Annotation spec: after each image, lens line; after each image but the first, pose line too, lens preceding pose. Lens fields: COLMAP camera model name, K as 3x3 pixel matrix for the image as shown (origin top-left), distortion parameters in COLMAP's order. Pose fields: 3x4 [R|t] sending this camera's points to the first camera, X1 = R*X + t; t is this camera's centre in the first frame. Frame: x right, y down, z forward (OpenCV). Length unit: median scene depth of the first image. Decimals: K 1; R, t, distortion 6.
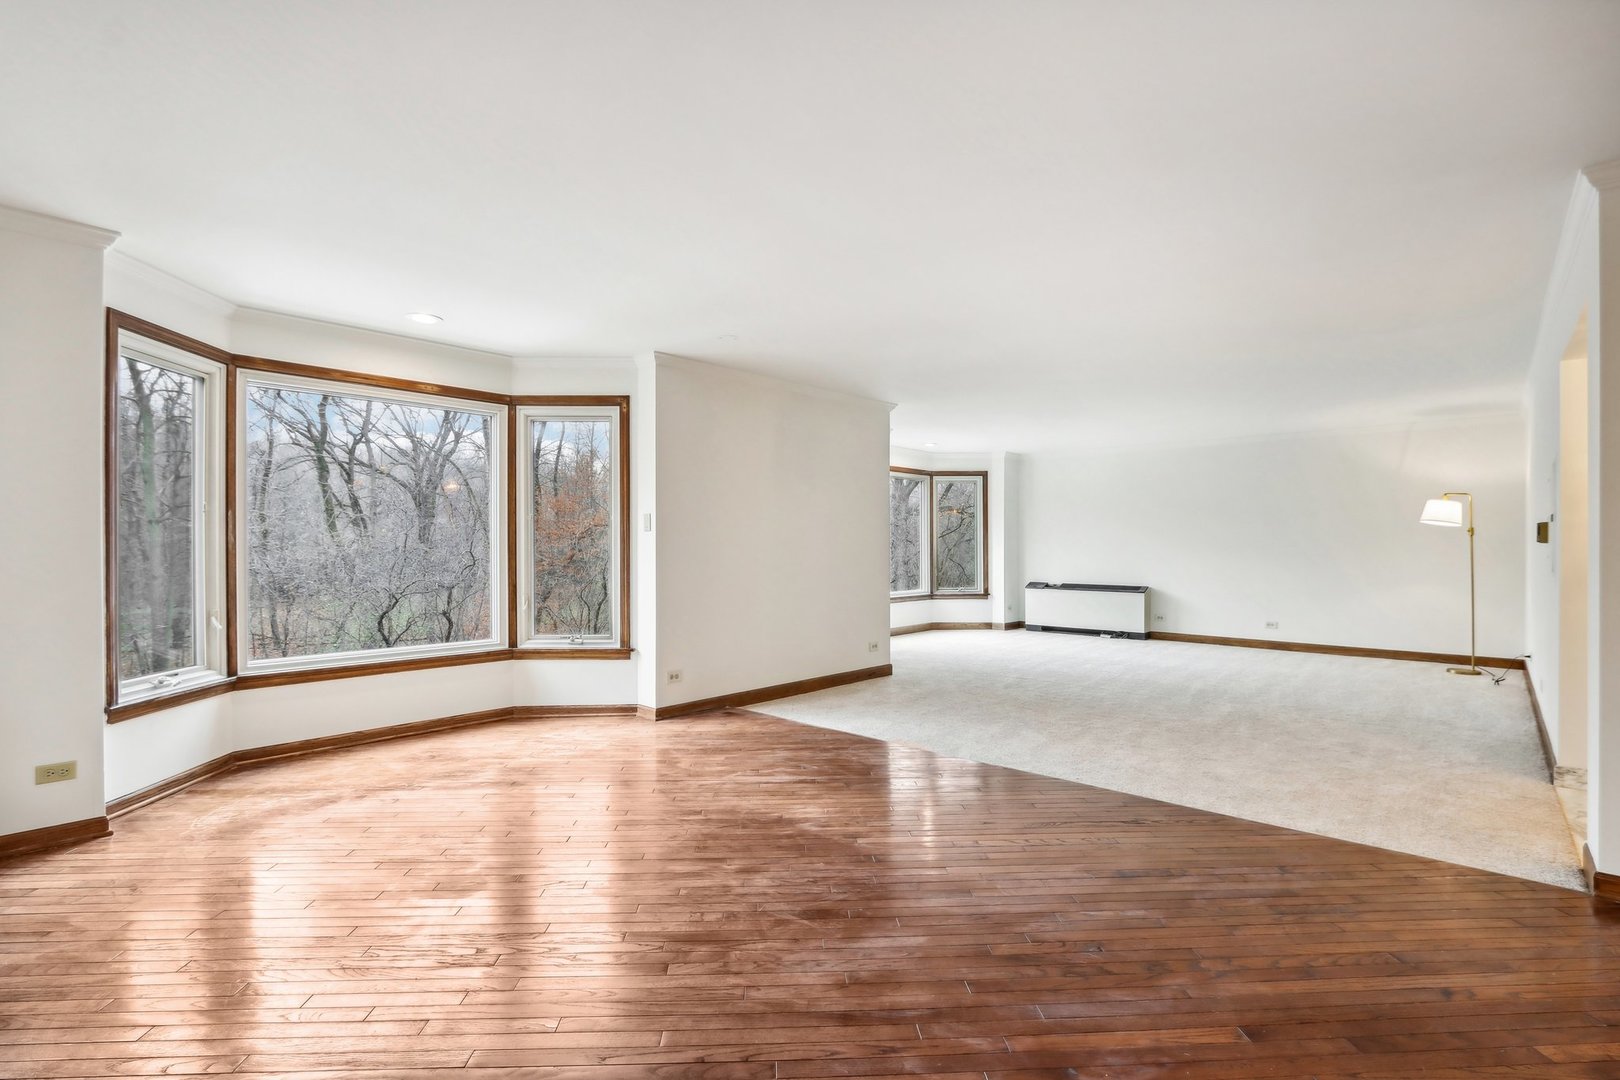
lens RADIAL K [[771.5, 0, 812.8], [0, 771.5, 540.9], [0, 0, 1]] dist [-0.010717, 0.000712]
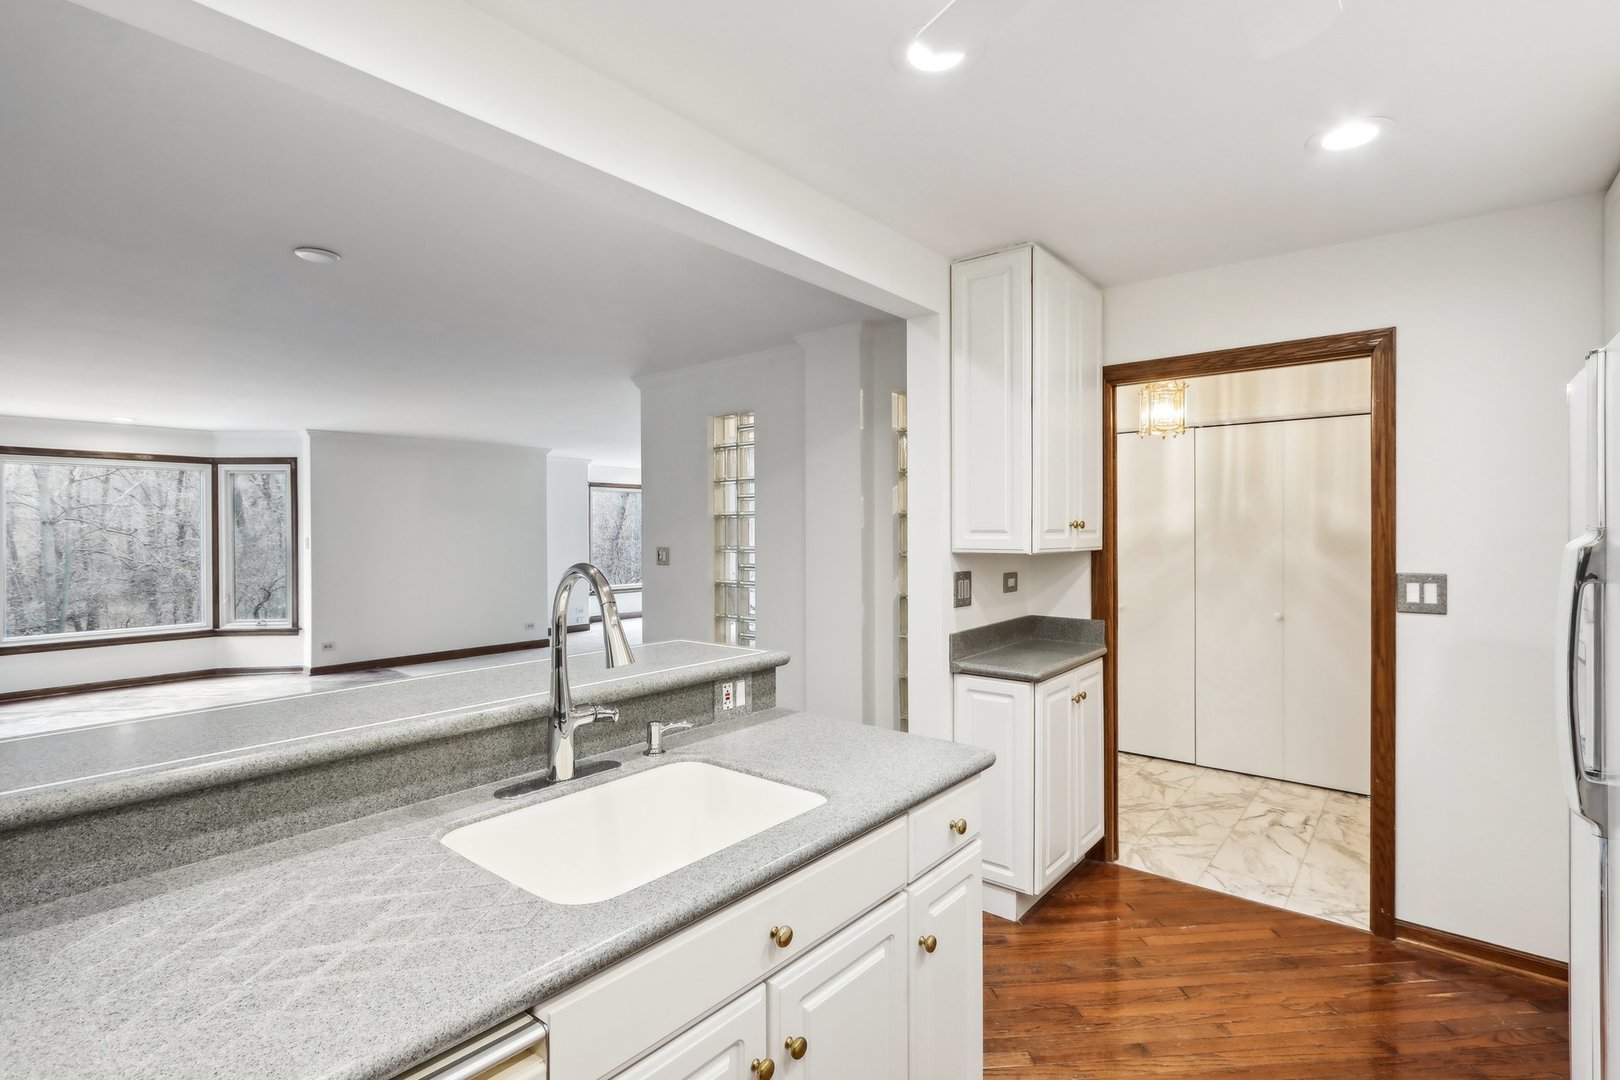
lens RADIAL K [[771.5, 0, 819.6], [0, 771.5, 524.7], [0, 0, 1]] dist [-0.010717, 0.000712]
pose [[0.998723, -0.008175, 0.049851, 0.696230], [0.008283, 0.999964, -0.001941, -0.048028], [-0.049834, 0.002352, 0.998755, -0.527201]]
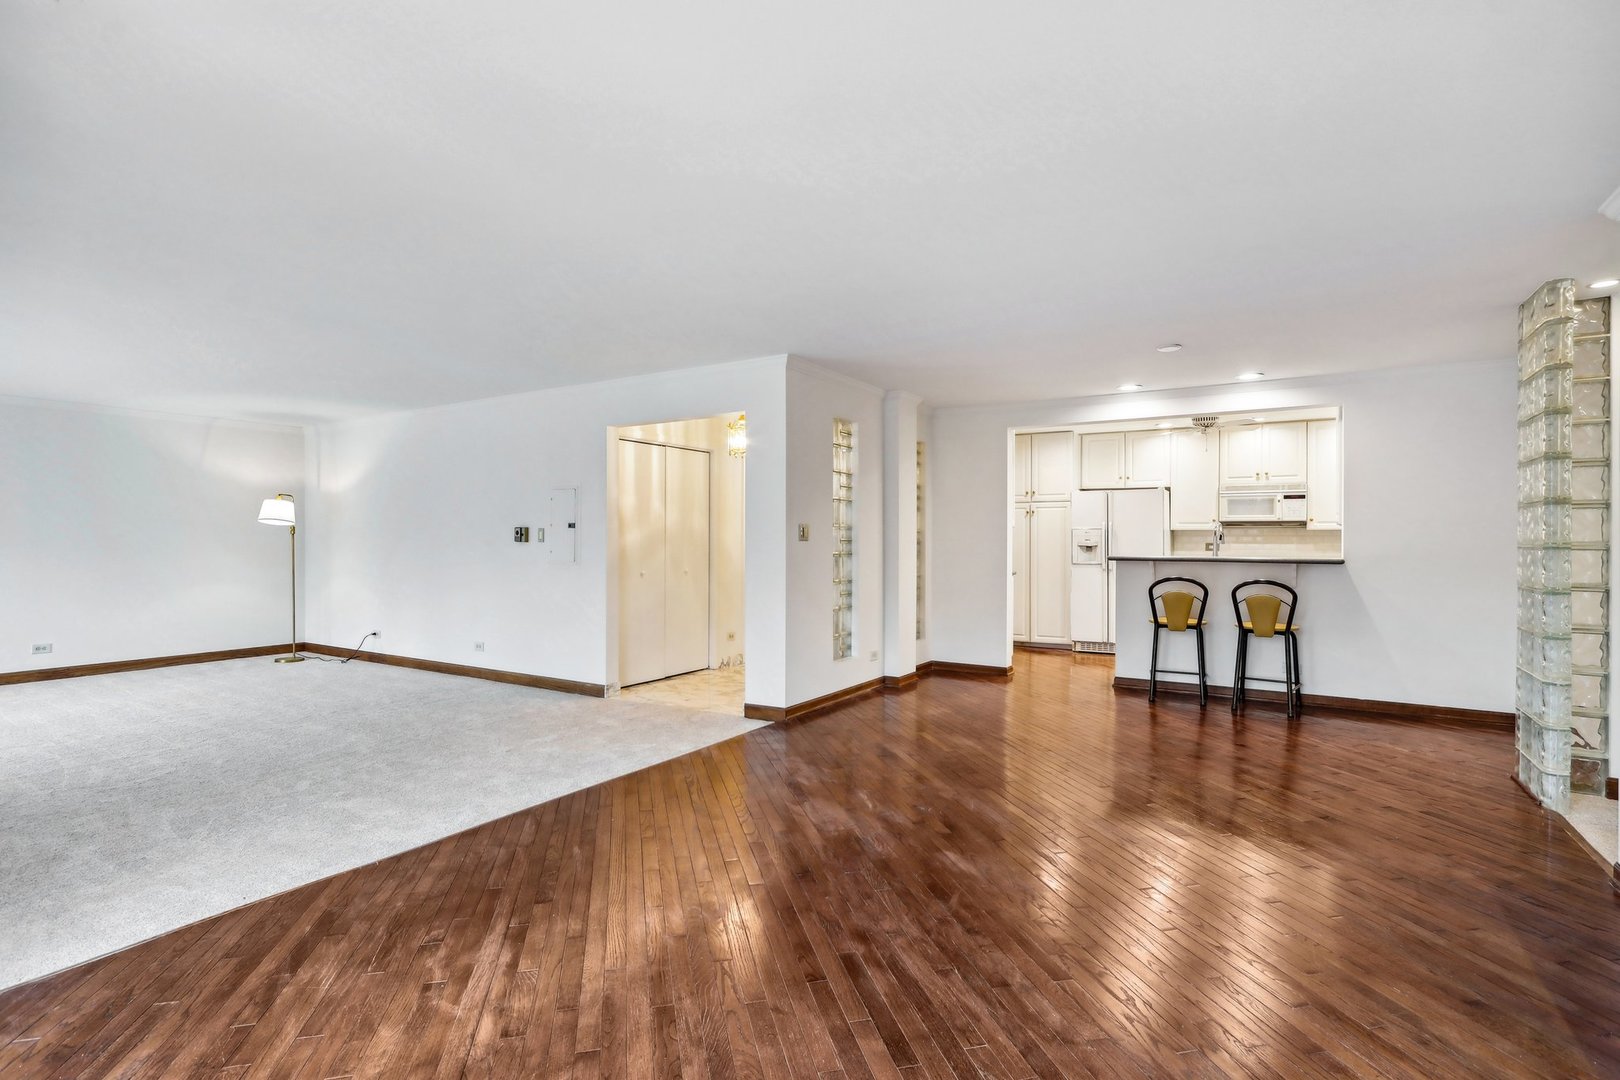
lens RADIAL K [[771.5, 0, 807.4], [0, 771.5, 540.6], [0, 0, 1]] dist [-0.010717, 0.000712]
pose [[-0.180166, -0.001210, 0.983636, -0.438530], [-0.006535, 0.999979, 0.000033, -0.002641], [-0.983615, -0.006422, -0.180170, 0.592015]]
